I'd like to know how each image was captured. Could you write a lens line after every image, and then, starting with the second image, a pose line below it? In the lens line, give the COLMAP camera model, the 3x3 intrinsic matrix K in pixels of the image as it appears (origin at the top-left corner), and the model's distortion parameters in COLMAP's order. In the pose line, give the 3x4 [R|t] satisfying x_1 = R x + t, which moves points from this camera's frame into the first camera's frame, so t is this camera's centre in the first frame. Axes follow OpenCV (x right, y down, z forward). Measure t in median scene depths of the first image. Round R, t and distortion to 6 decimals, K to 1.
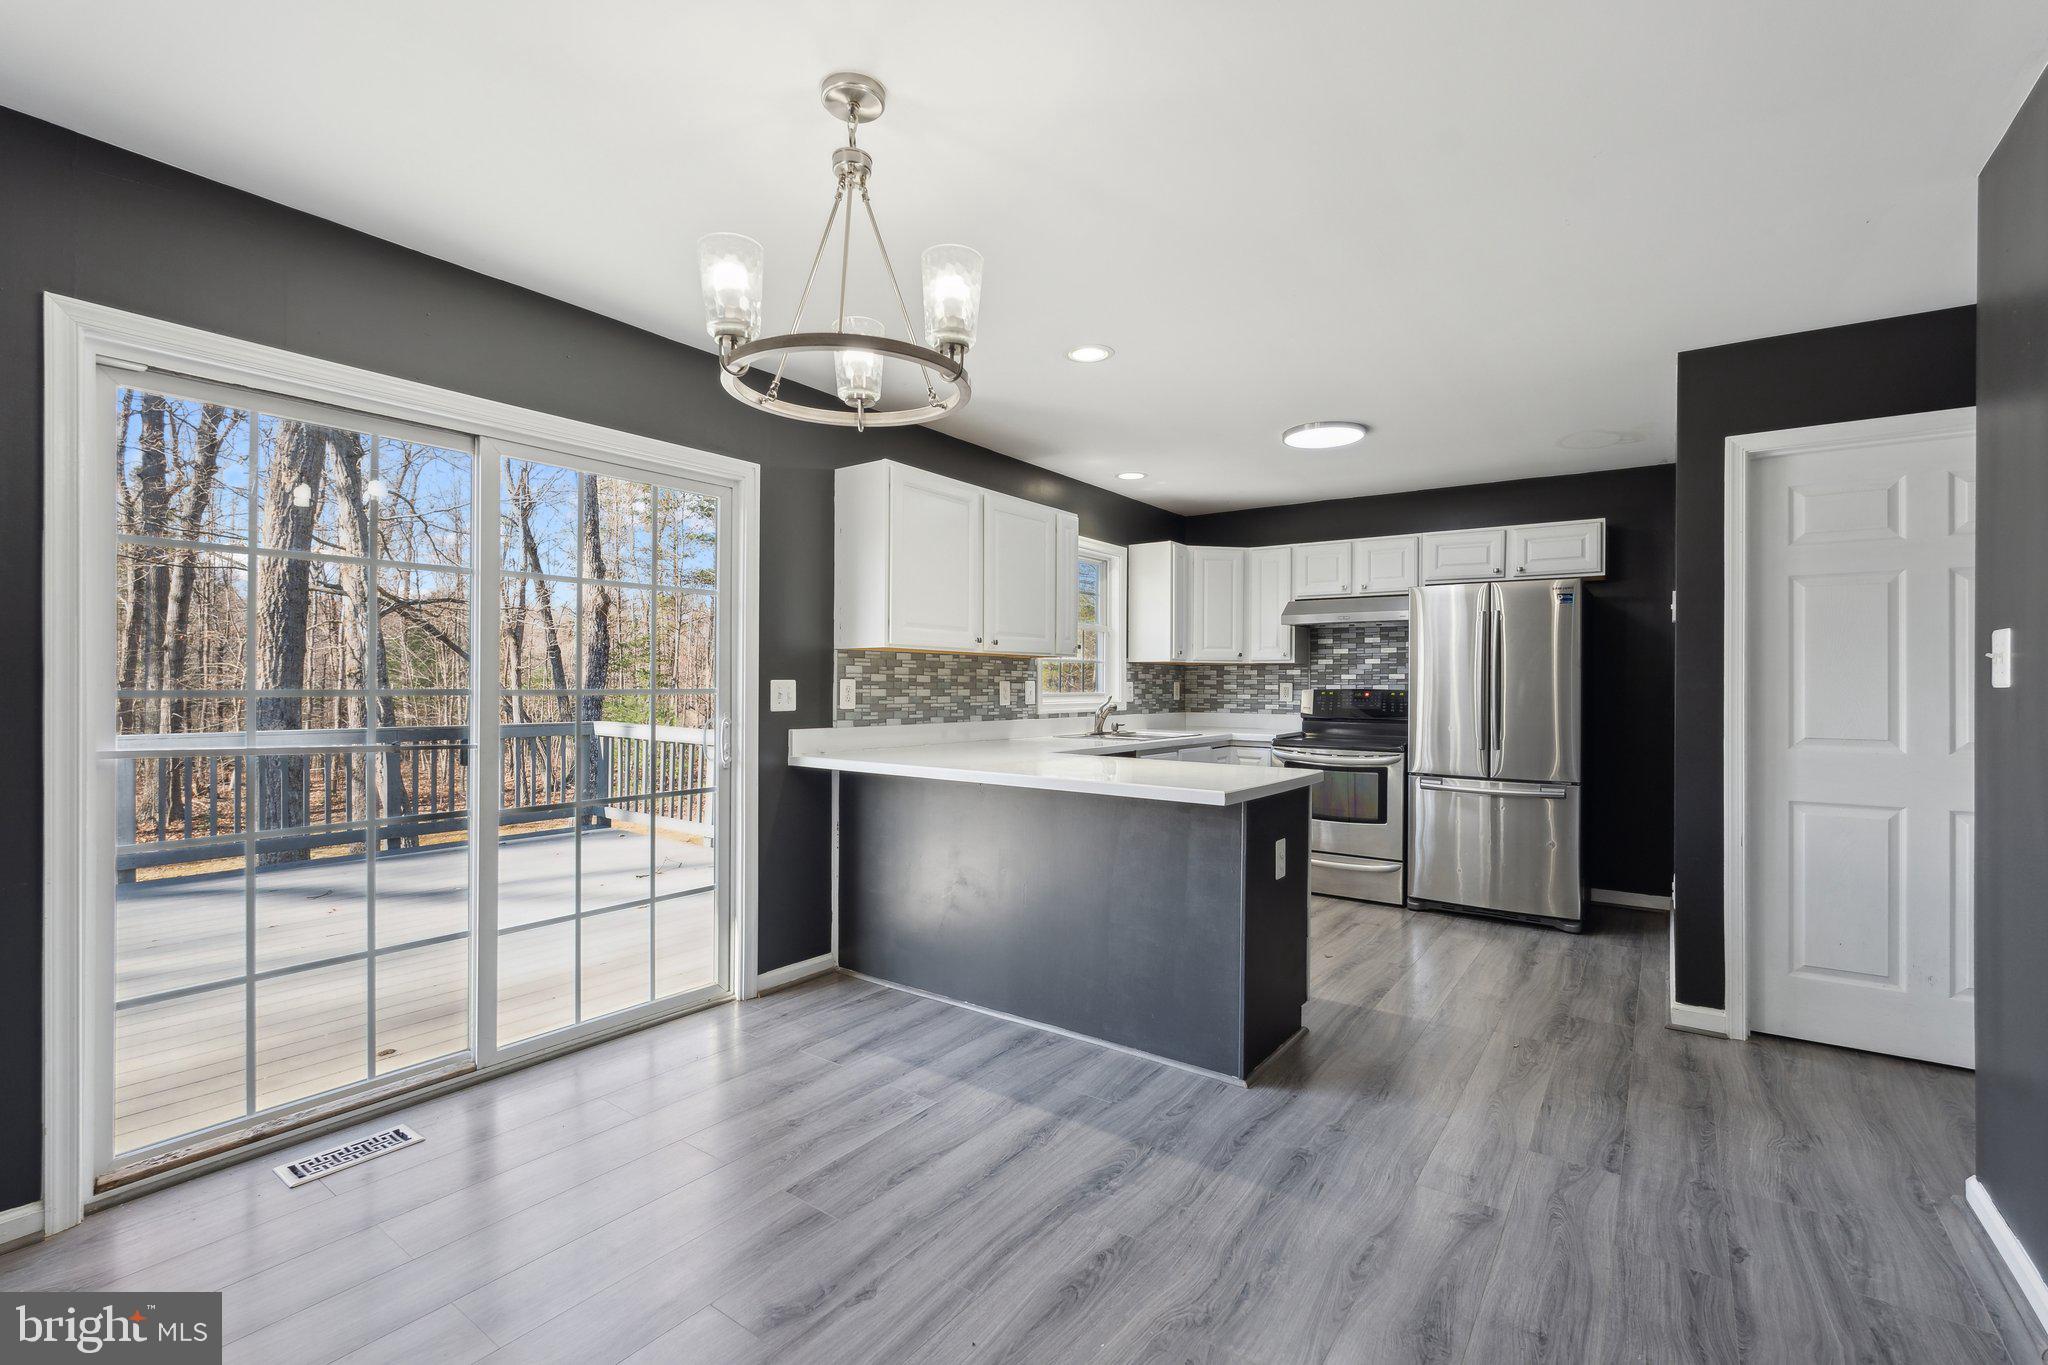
lens RADIAL K [[905.8, 0, 1018.7], [0, 905.8, 680.2], [0, 0, 1]] dist [-0.005439, 0.000486]
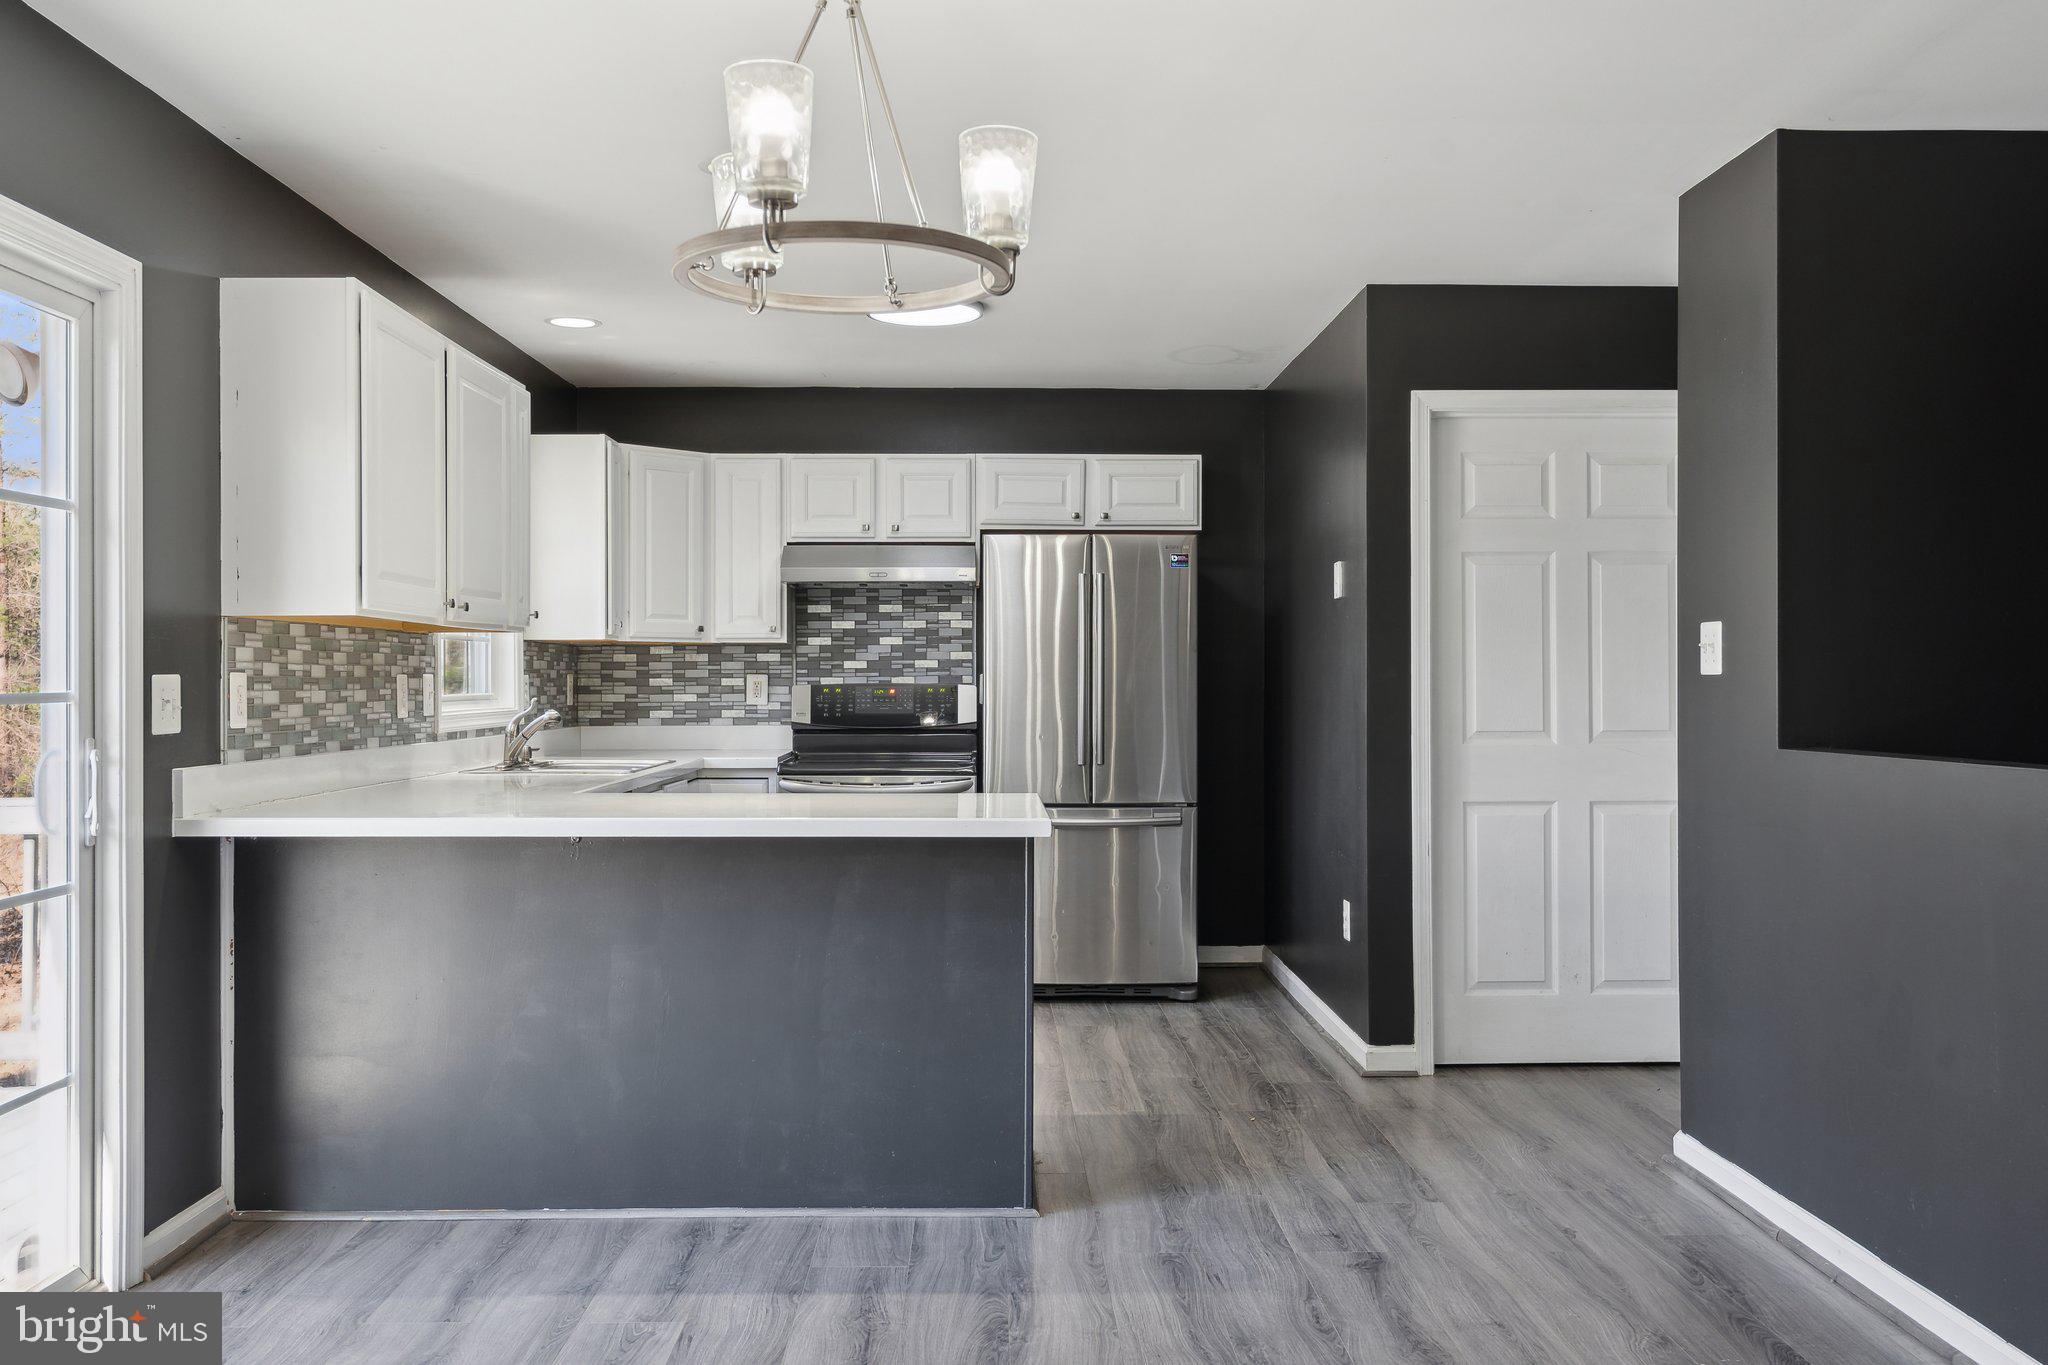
lens RADIAL K [[1746.2, 0, 1023.7], [0, 1746.2, 672.2], [0, 0, 1]] dist [-0.003249, -0.002208]
pose [[0.797049, -0.005339, 0.603891, -0.502033], [0.004333, 0.999986, 0.003122, -0.002890], [-0.603899, 0.000128, 0.797061, -0.113792]]
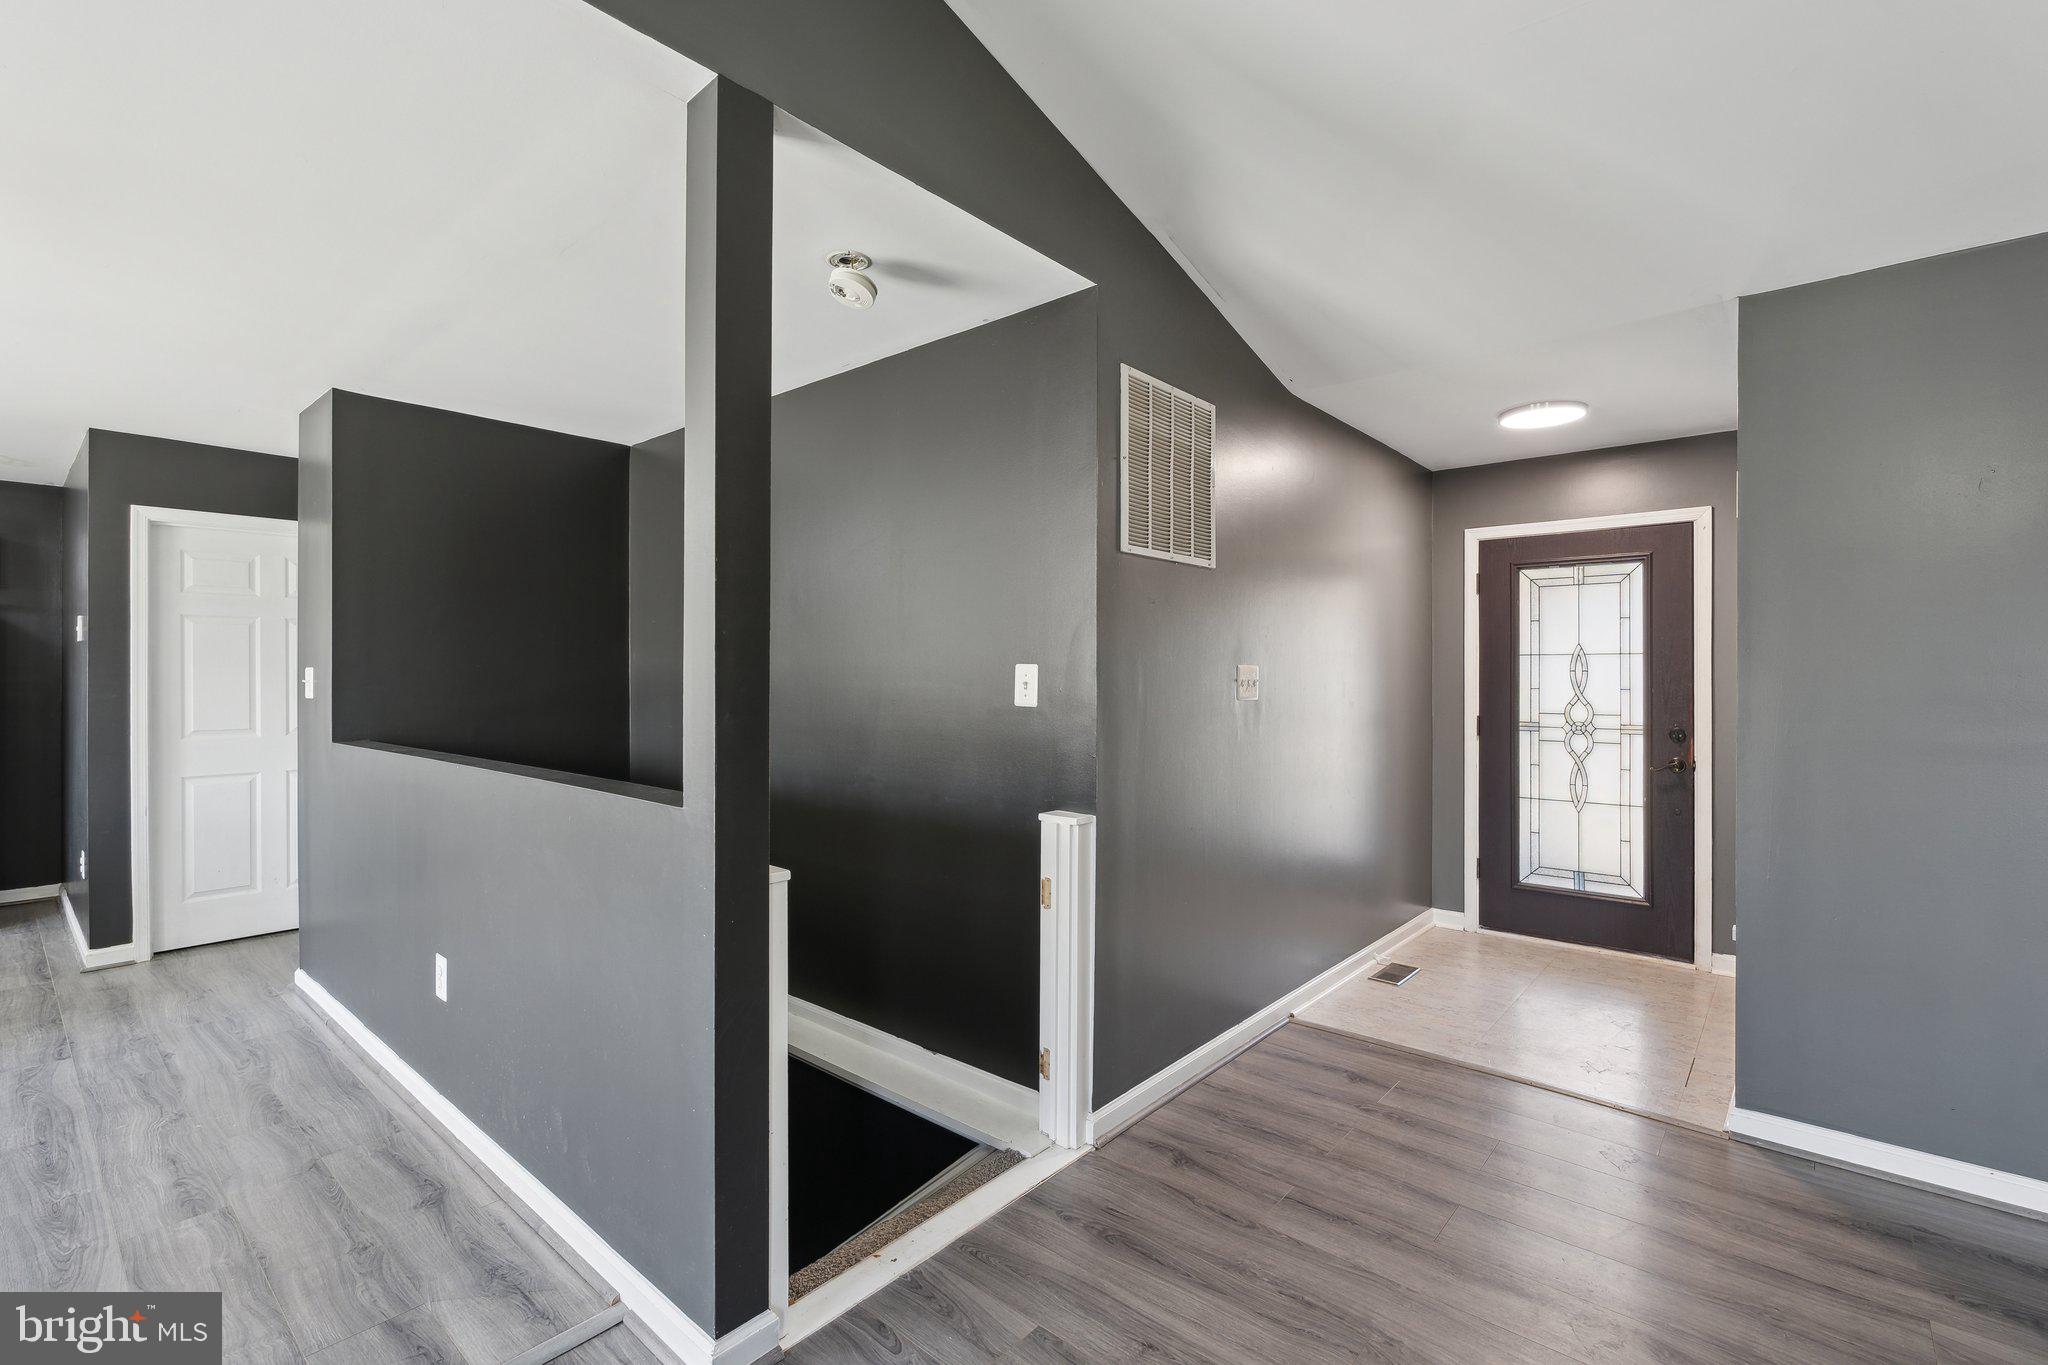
lens RADIAL K [[905.8, 0, 1038.4], [0, 905.8, 676.4], [0, 0, 1]] dist [-0.005439, 0.000486]
pose [[0.077846, -0.007157, 0.996940, -0.386027], [-0.003196, 0.999967, 0.007428, -0.032725], [-0.996960, -0.003765, 0.077821, -0.383097]]
